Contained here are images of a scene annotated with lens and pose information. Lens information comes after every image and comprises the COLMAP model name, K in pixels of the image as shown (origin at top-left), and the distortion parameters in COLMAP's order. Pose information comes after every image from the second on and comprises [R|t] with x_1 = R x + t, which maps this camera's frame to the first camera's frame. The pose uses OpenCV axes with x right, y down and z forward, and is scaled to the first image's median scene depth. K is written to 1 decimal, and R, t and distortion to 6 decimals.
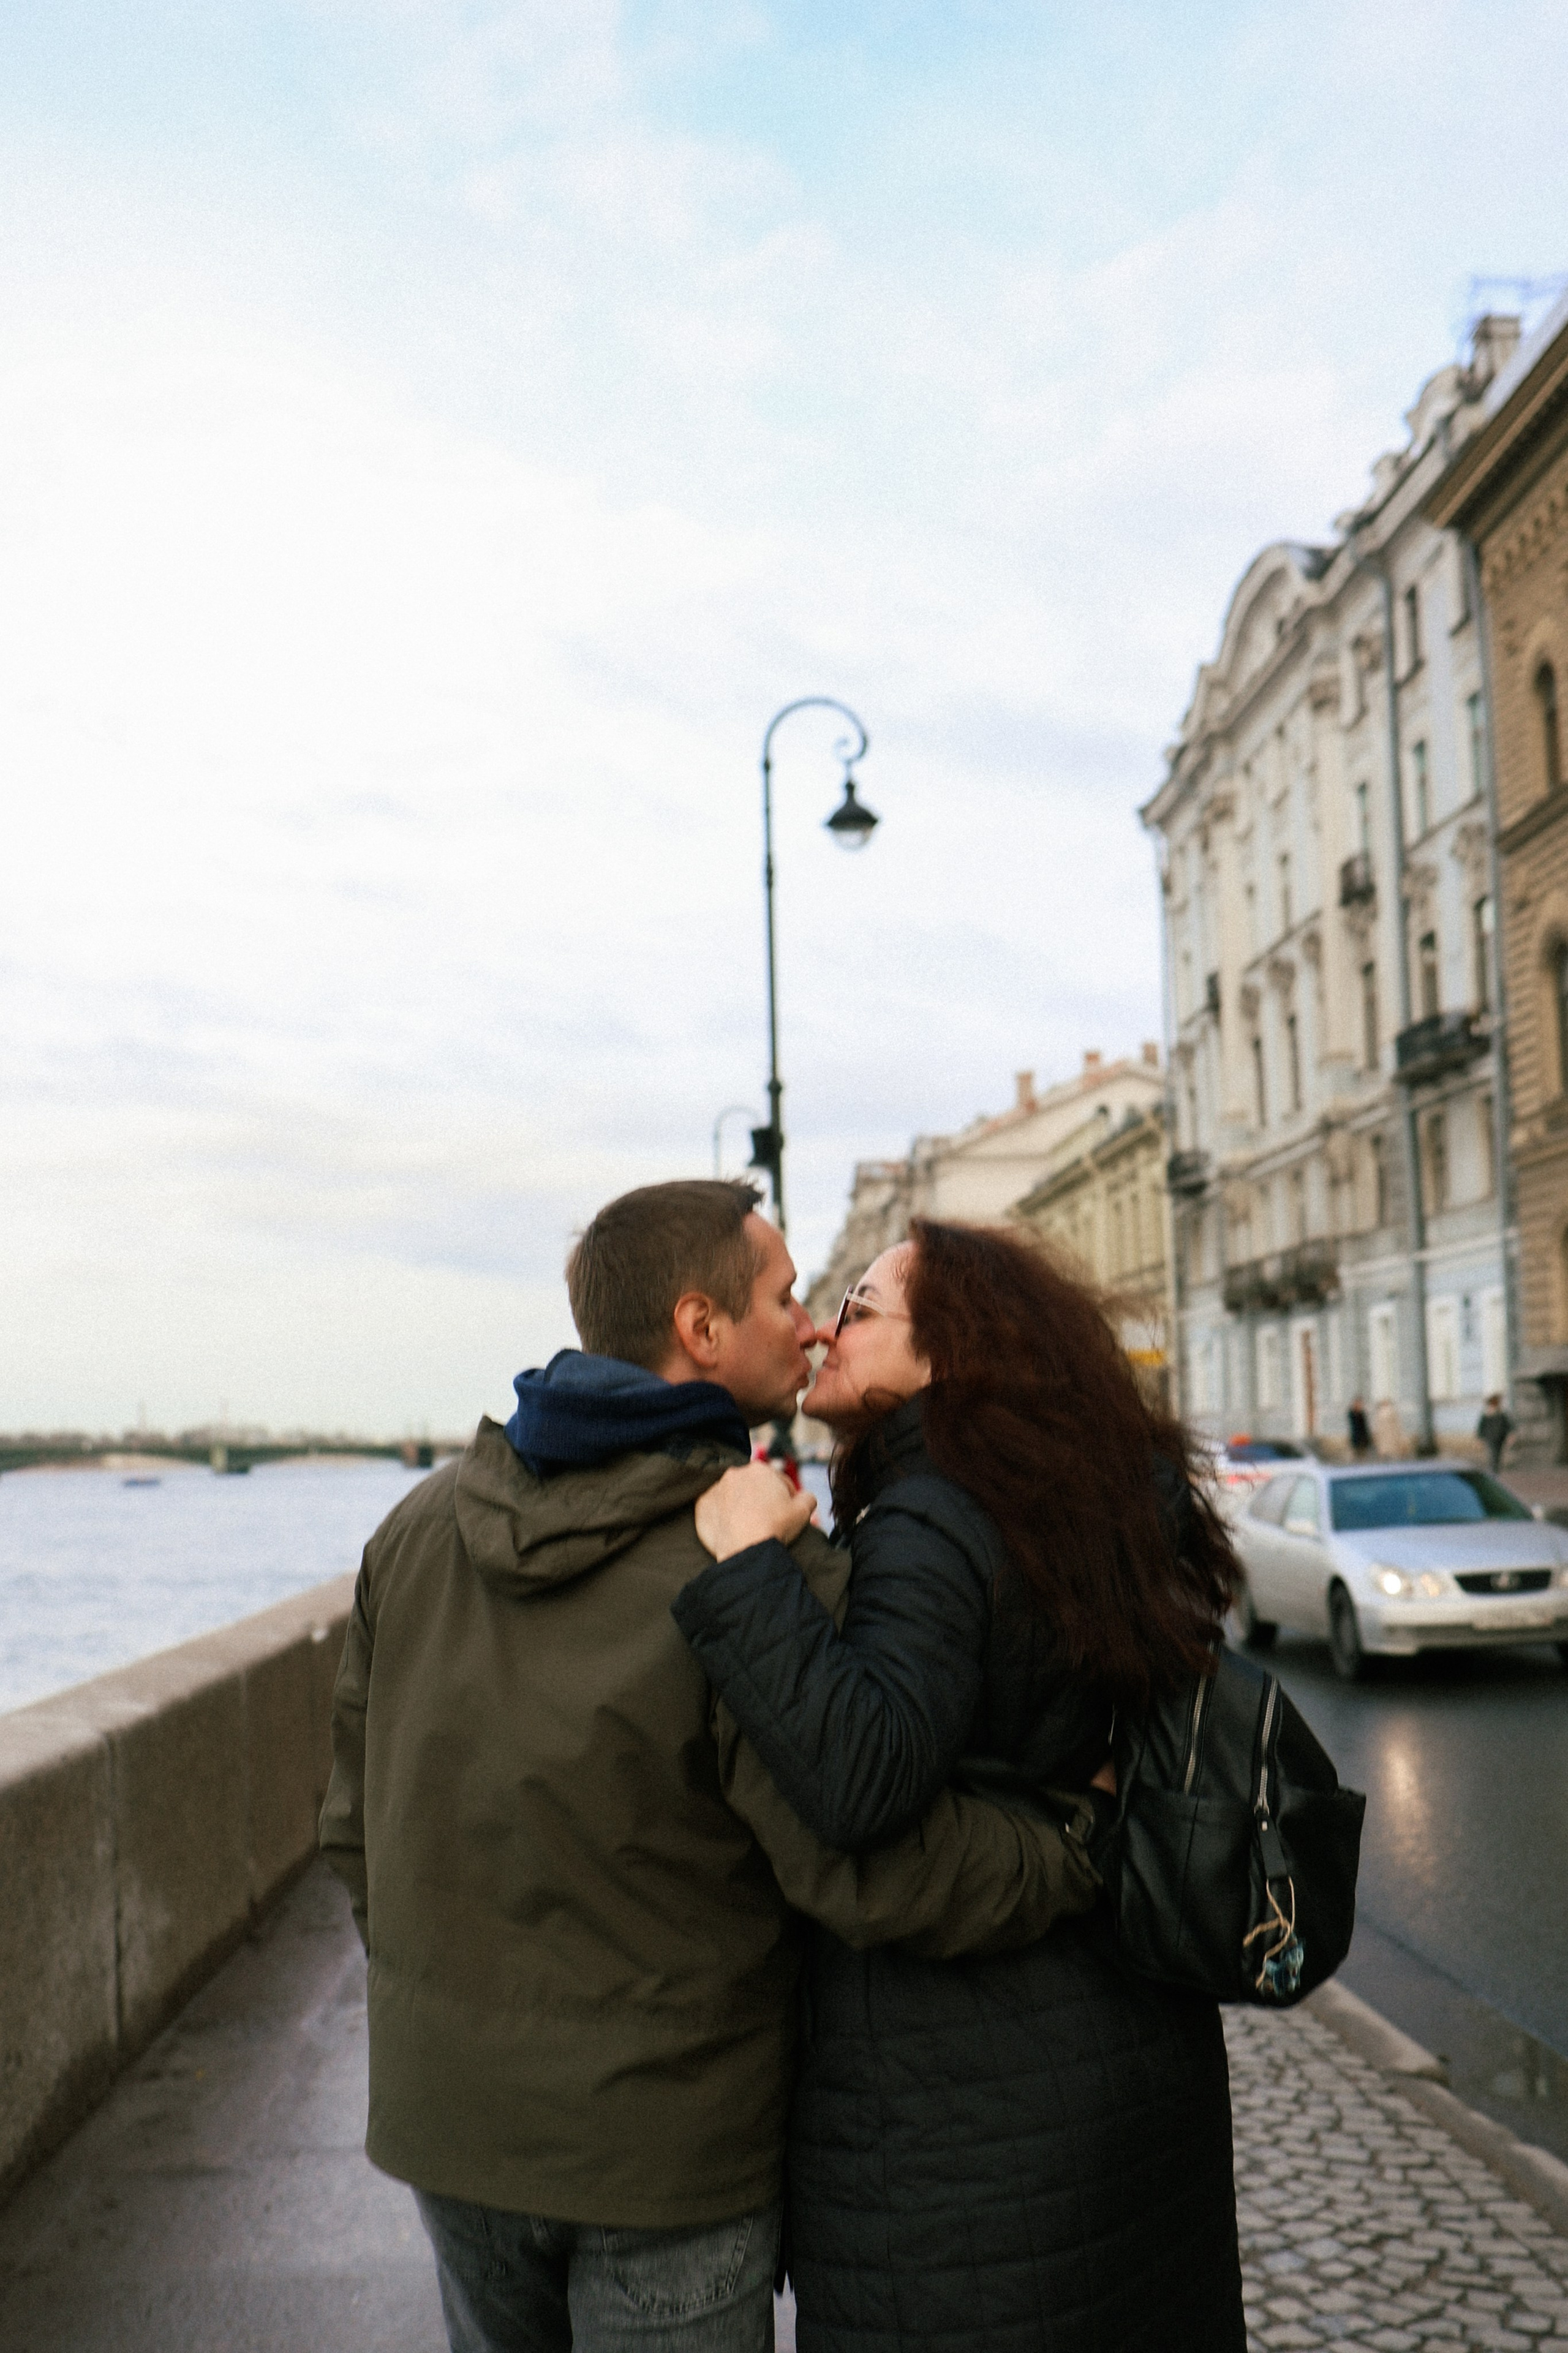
lens RADIAL K [[1668.6, 0, 737.5], [0, 1668.6, 1298.5], [0, 0, 1]] dist [-0.009984, -0.002513]
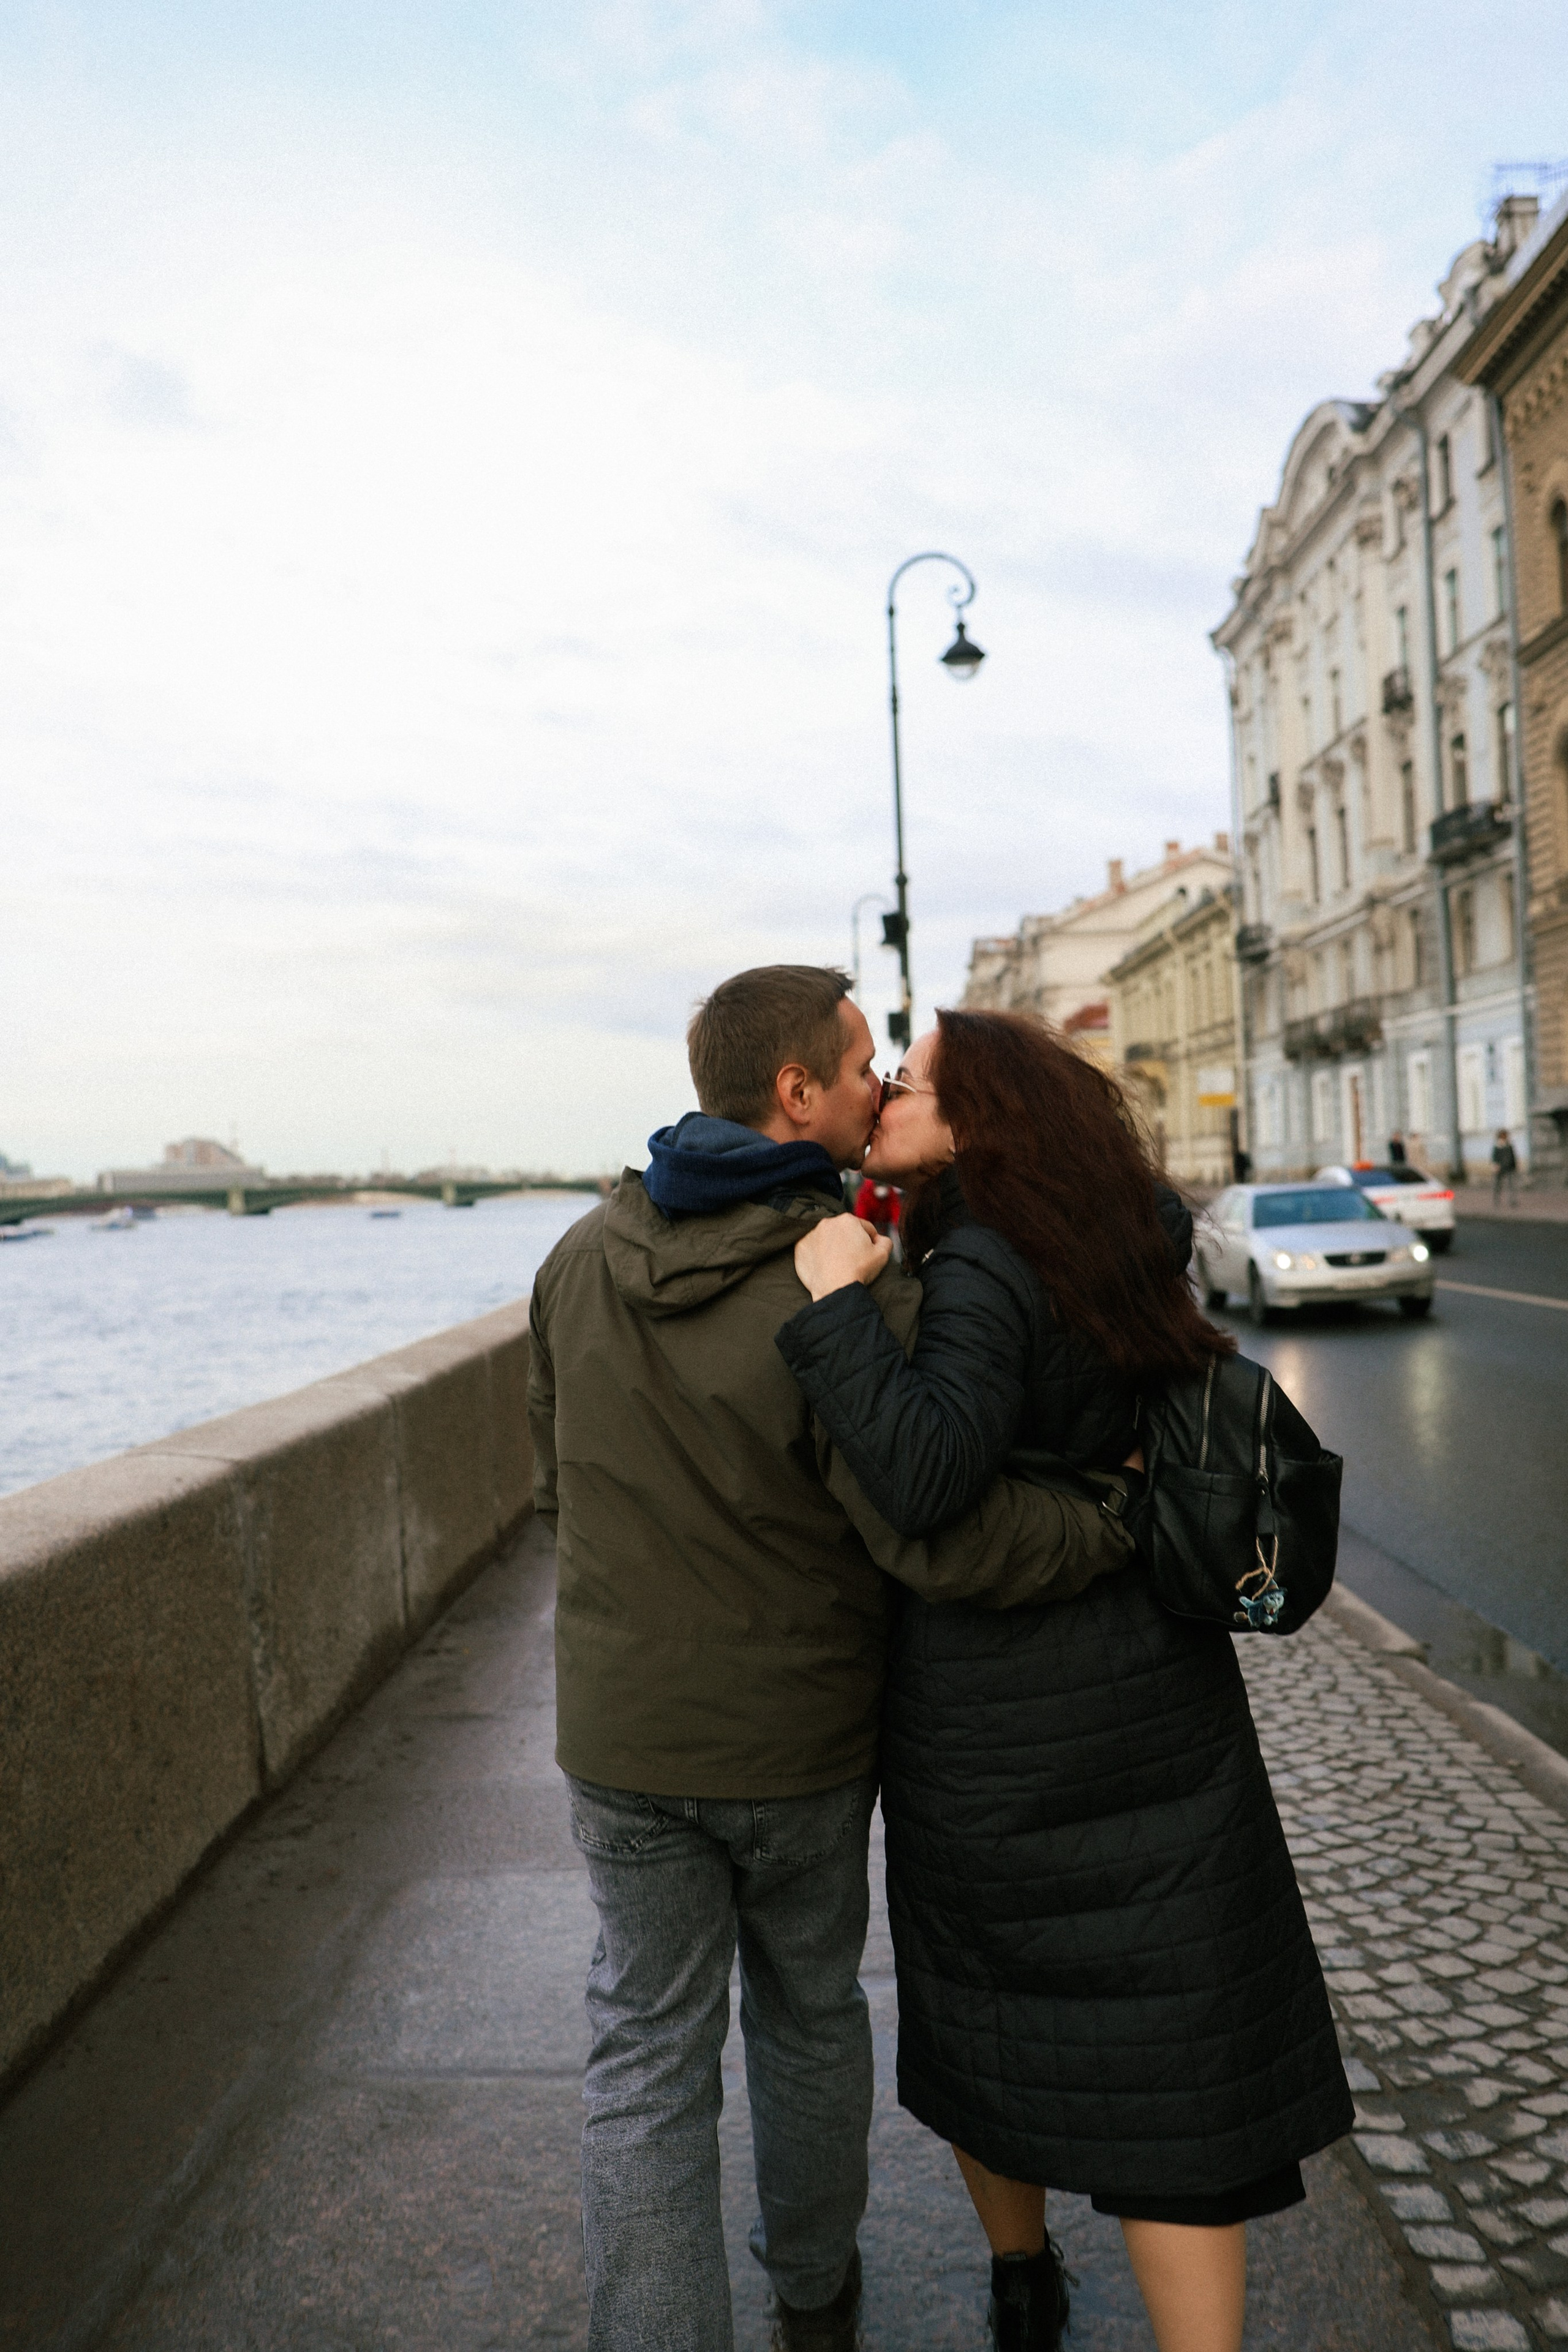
lens RADIAL K [[1844.4, 0, 766.8], [0, 1844.4, 1150.5], [0, 0, 1]] dist [-0.006223, 0.000173]
pose [[0.996510, -0.010899, -0.082755, 0.033754], [0.015622, 0.998272, 0.056649, -0.008412], [0.081995, -0.057744, 0.994959, -0.350609]]
